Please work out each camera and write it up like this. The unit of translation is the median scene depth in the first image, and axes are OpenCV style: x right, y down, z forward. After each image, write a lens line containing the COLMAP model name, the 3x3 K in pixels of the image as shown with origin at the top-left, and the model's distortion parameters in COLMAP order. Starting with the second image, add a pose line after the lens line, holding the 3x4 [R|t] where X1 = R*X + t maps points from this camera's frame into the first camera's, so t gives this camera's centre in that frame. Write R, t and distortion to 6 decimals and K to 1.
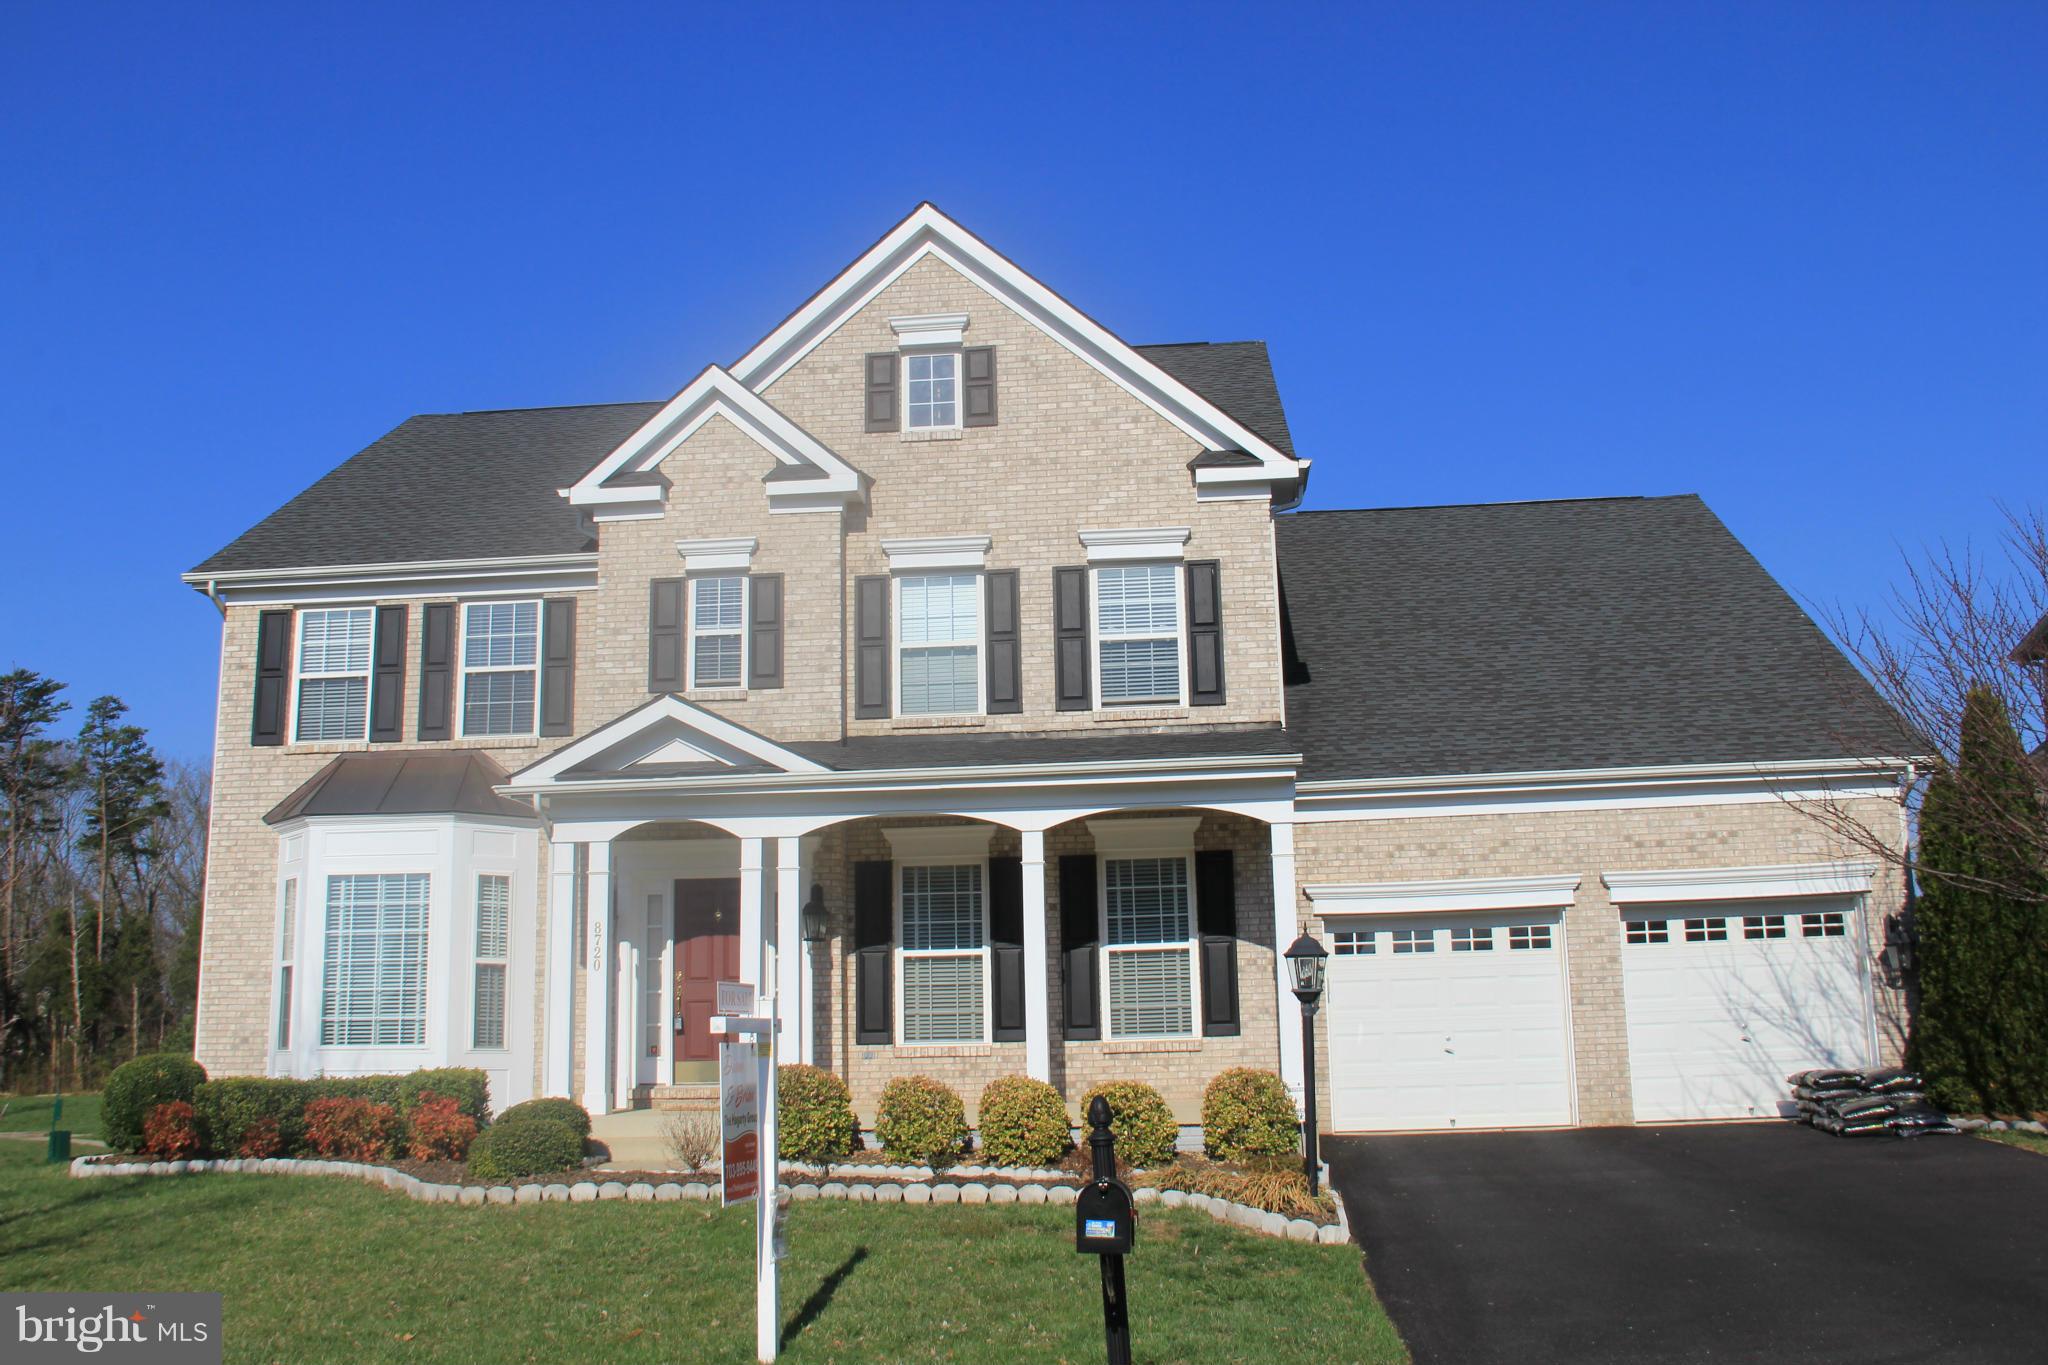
lens RADIAL K [[1649.6, 0, 1024.0], [0, 1649.6, 682.5], [0, 0, 1]] dist [0.003623, 0.001740]
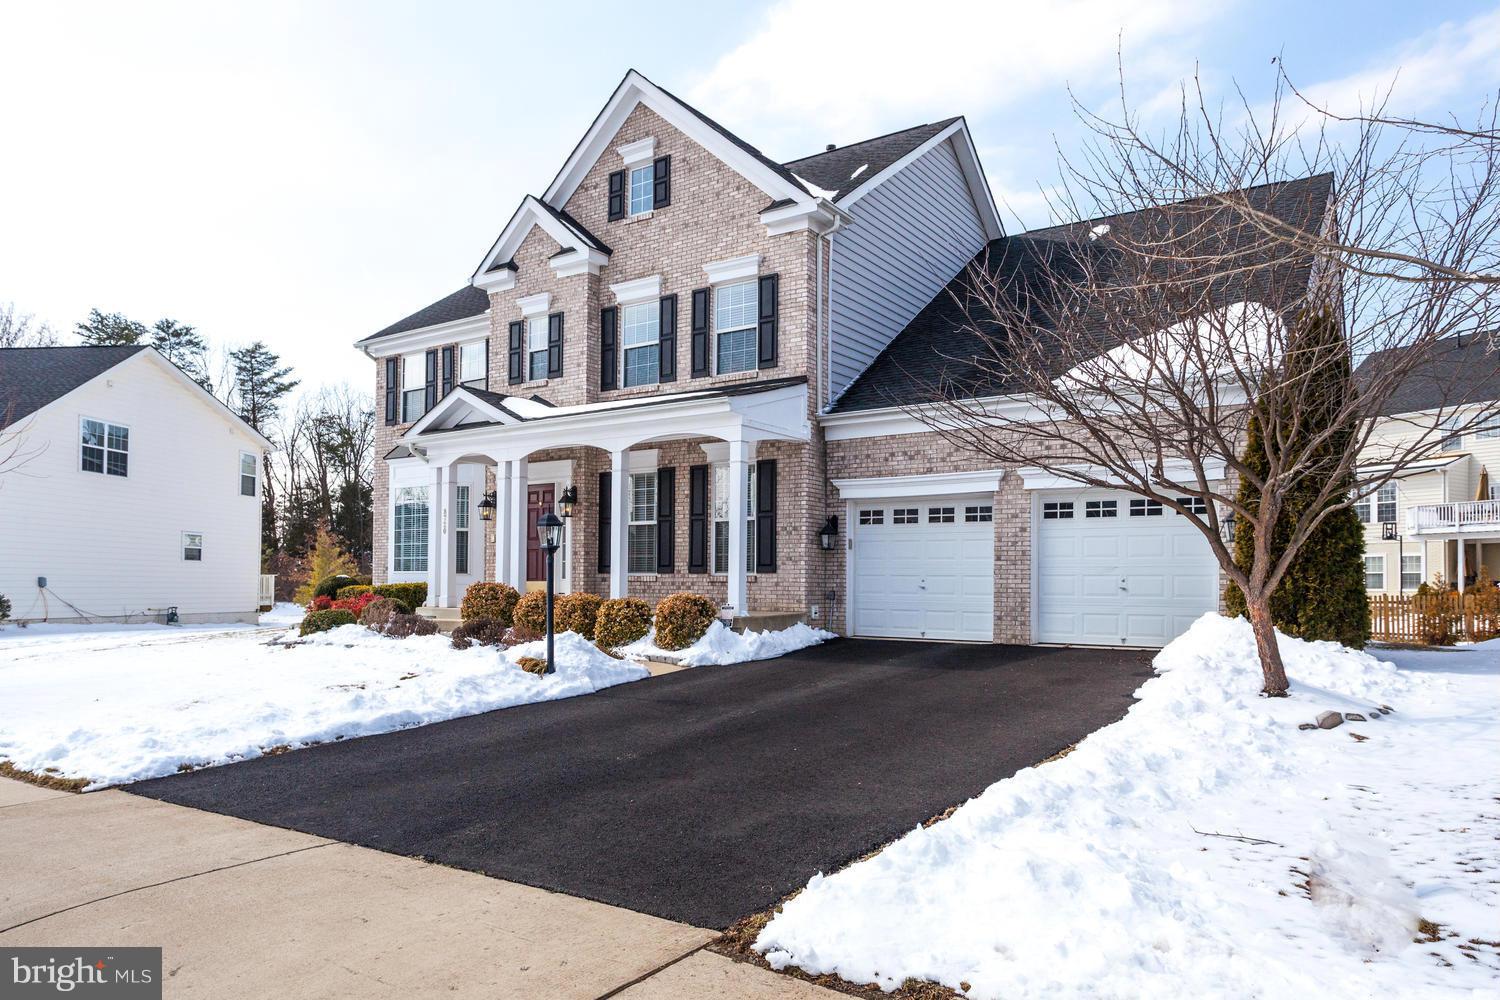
lens RADIAL K [[1208.2, 0, 750.0], [0, 1208.2, 500.0], [0, 0, 1]] dist [0.003623, 0.001740]
pose [[0.799867, -0.004823, -0.600158, 0.782995], [0.094537, 0.988497, 0.118052, -0.000538], [0.592685, -0.151163, 0.791122, 0.051512]]
